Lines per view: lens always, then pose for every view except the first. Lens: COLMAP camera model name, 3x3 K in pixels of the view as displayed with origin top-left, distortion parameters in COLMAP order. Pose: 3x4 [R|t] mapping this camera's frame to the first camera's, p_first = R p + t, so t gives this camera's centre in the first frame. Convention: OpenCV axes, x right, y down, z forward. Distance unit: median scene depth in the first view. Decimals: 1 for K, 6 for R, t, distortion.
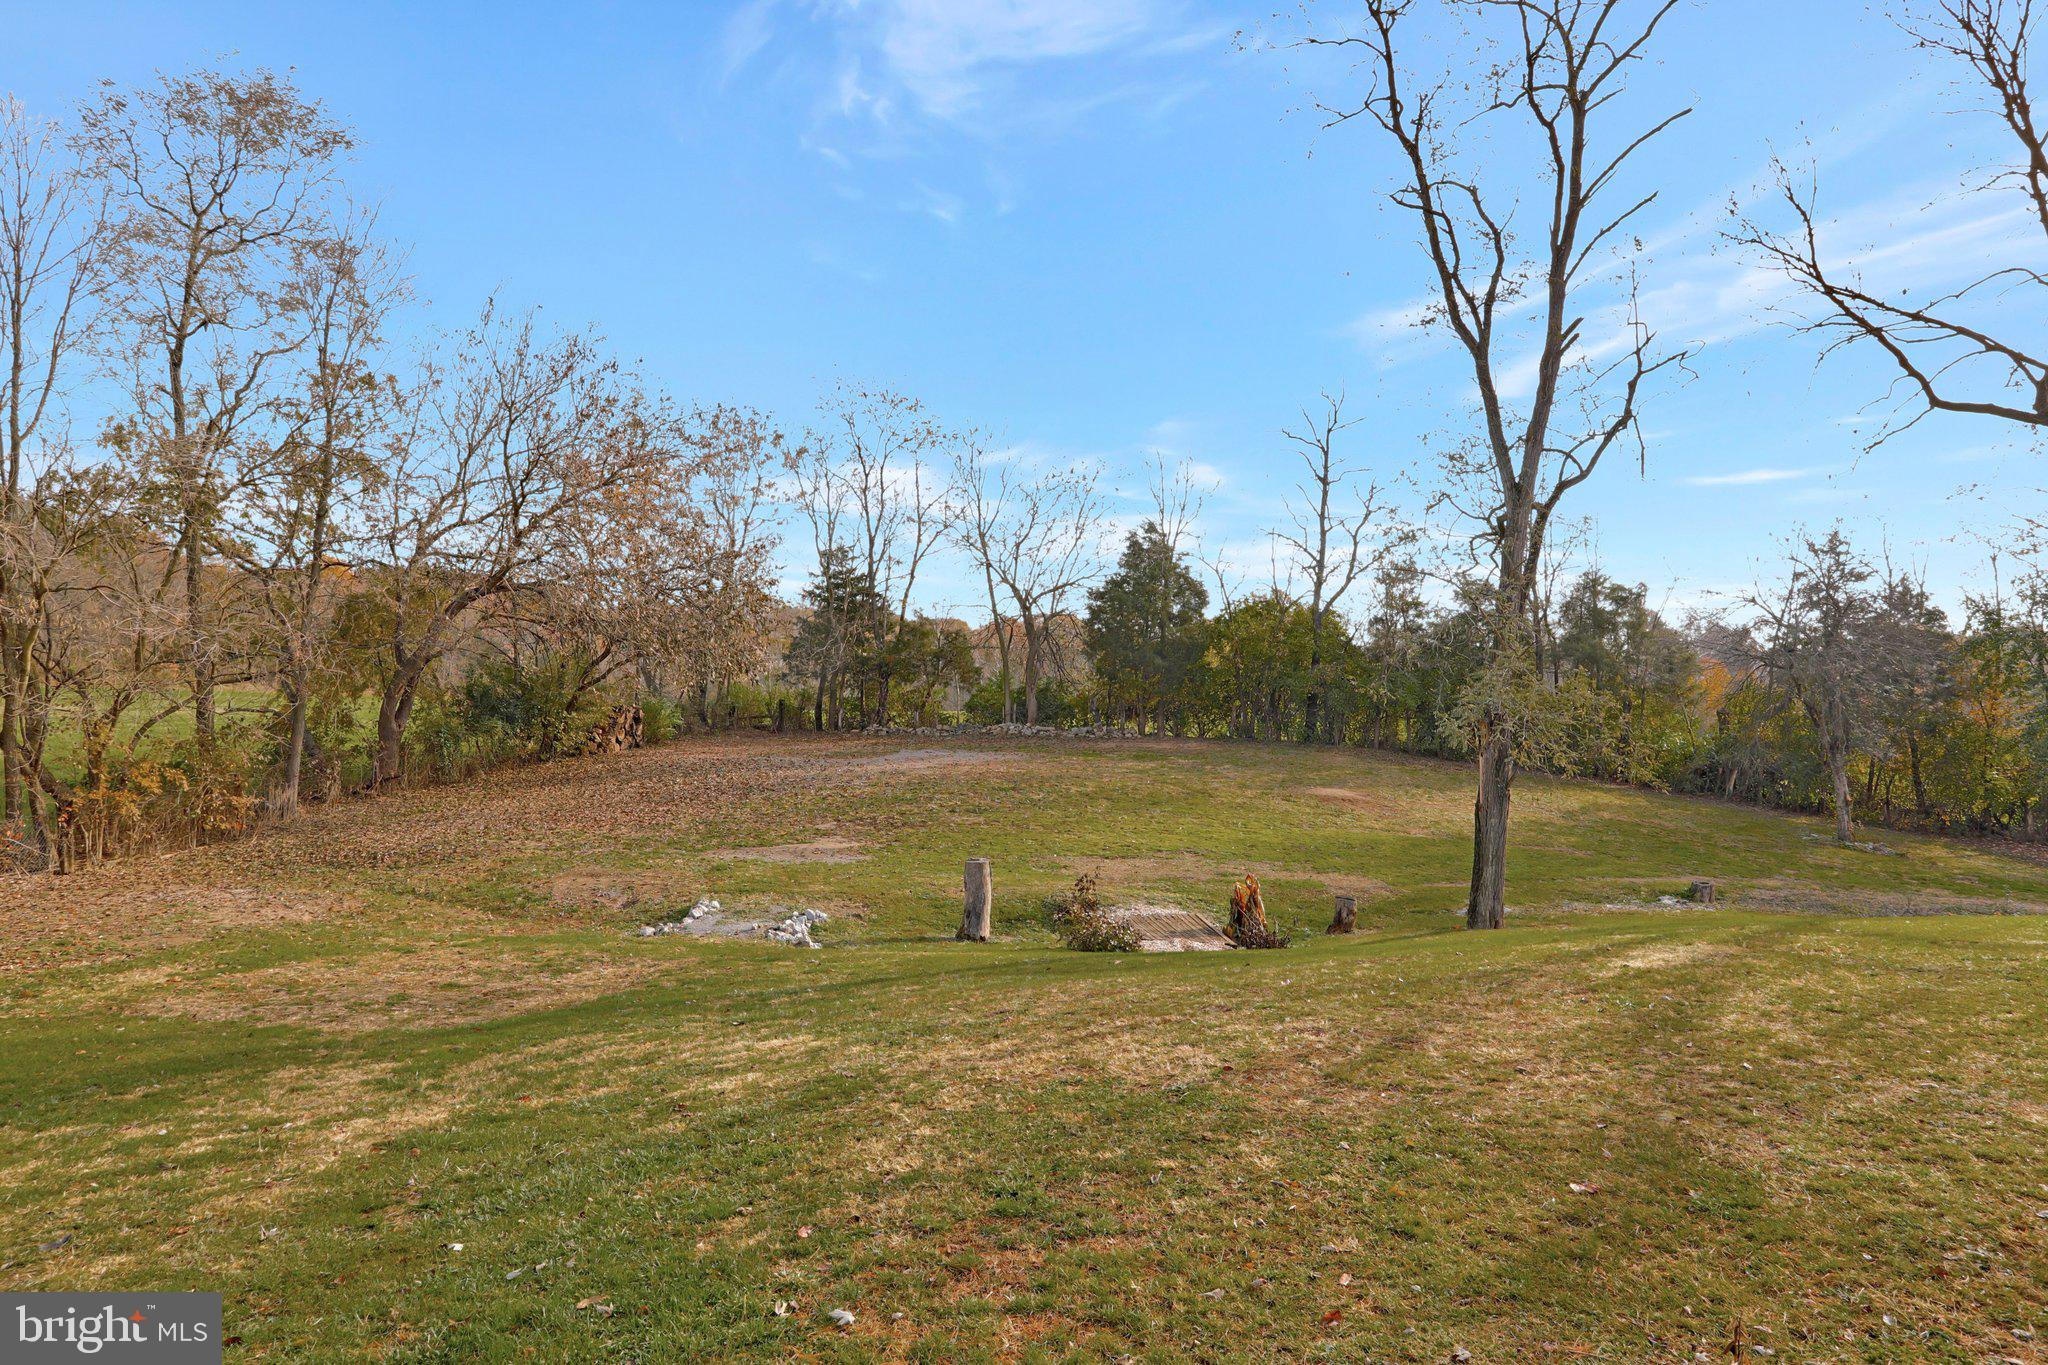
lens RADIAL K [[1260.7, 0, 1019.7], [0, 1260.7, 700.1], [0, 0, 1]] dist [-0.047943, 0.030274]
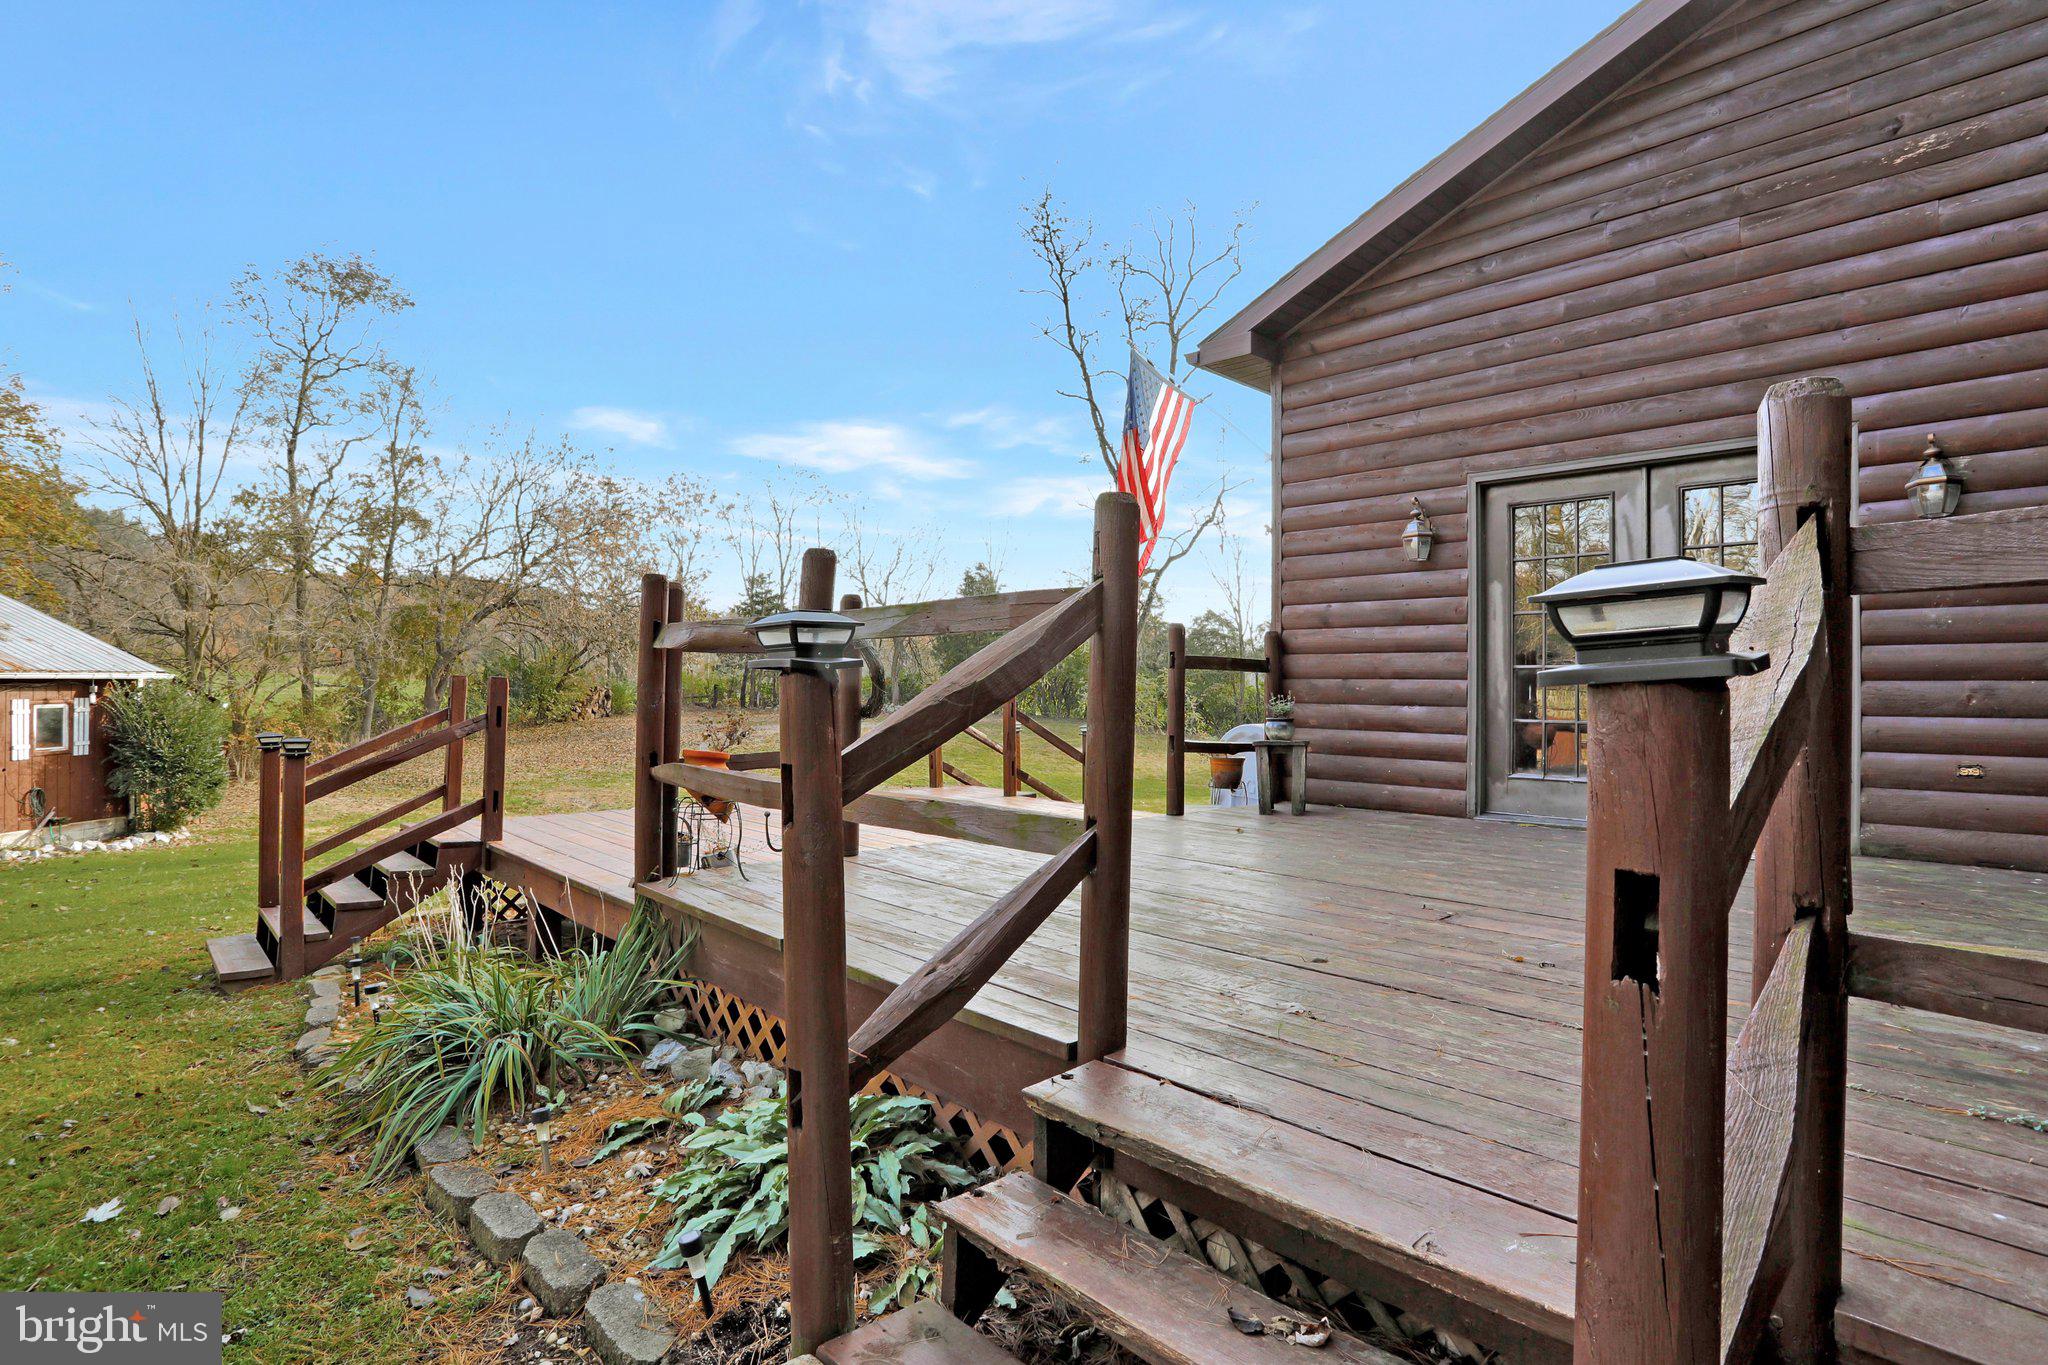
lens RADIAL K [[1034.1, 0, 1024.0], [0, 1034.1, 682.5], [0, 0, 1]] dist [-0.057759, 0.023448]
pose [[0.996574, 0.012501, 0.081759, 0.083929], [-0.011842, 0.999893, -0.008541, 0.004941], [-0.081858, 0.007544, 0.996615, -0.231369]]
